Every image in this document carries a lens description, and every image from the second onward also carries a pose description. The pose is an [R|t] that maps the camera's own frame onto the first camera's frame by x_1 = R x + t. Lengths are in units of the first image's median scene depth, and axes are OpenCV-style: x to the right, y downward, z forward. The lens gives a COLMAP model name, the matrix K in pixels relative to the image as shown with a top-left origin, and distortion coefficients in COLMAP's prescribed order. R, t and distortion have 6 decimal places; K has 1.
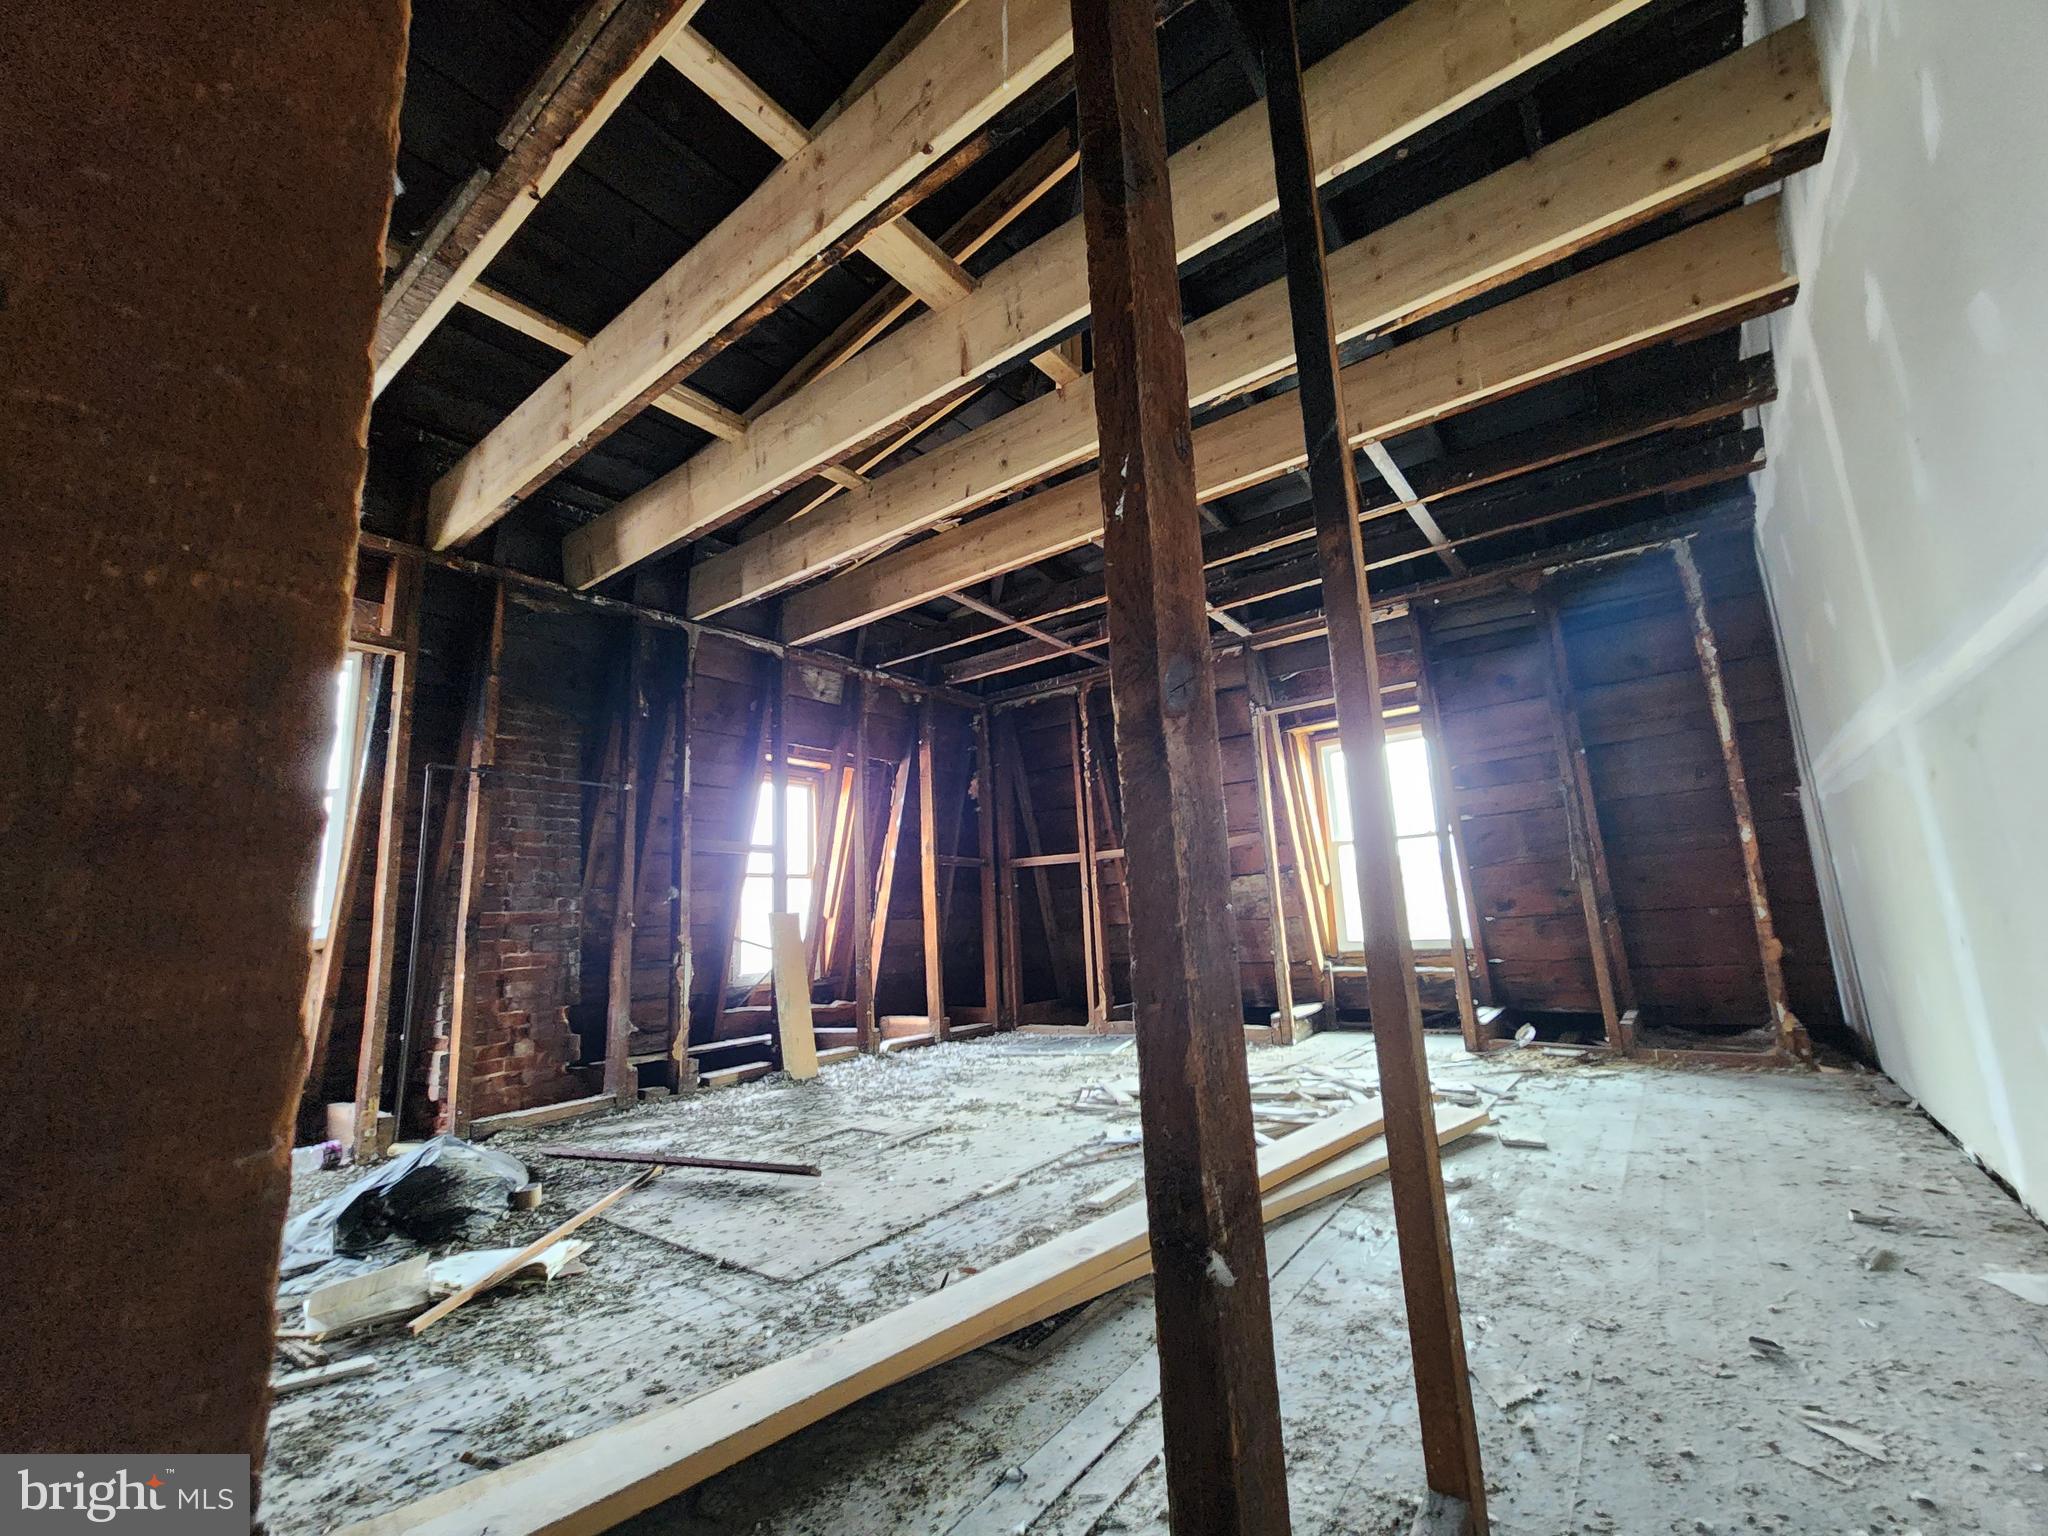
lens RADIAL K [[840.6, 0, 1023.2], [0, 840.6, 765.9], [0, 0, 1]] dist [-0.003430, 0.003258]
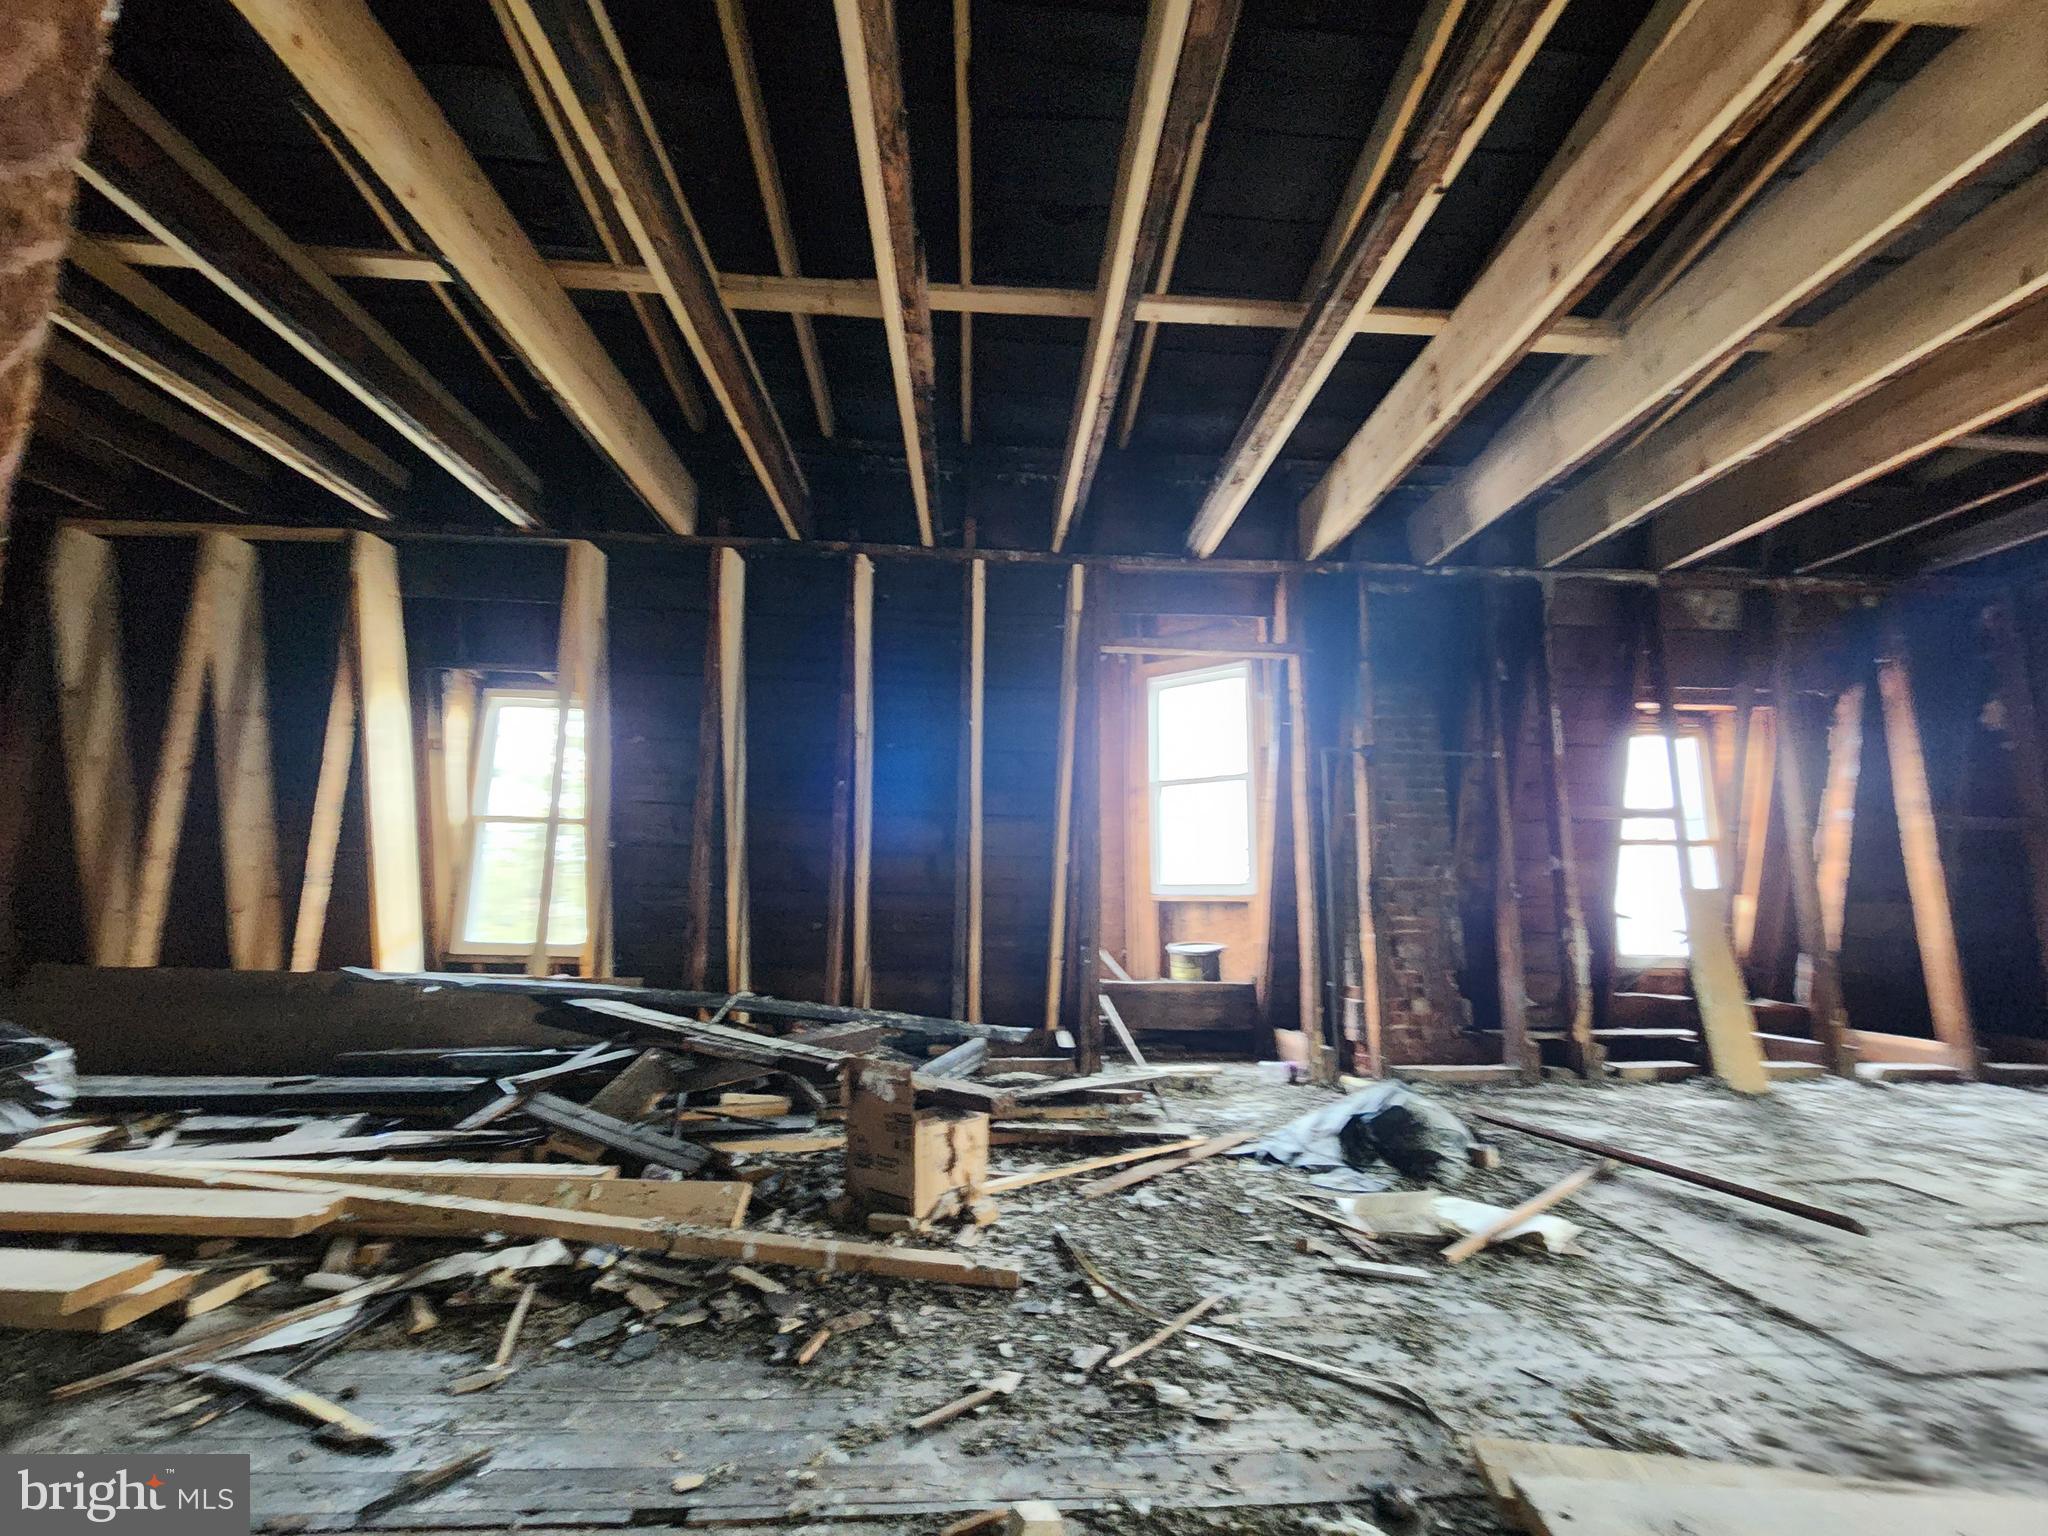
lens RADIAL K [[840.6, 0, 1030.2], [0, 840.6, 761.9], [0, 0, 1]] dist [-0.003430, 0.003258]
pose [[0.655606, -0.066446, -0.752174, -0.102221], [0.099240, 0.995063, -0.001403, -0.020372], [0.748554, -0.073726, 0.658963, -0.051746]]
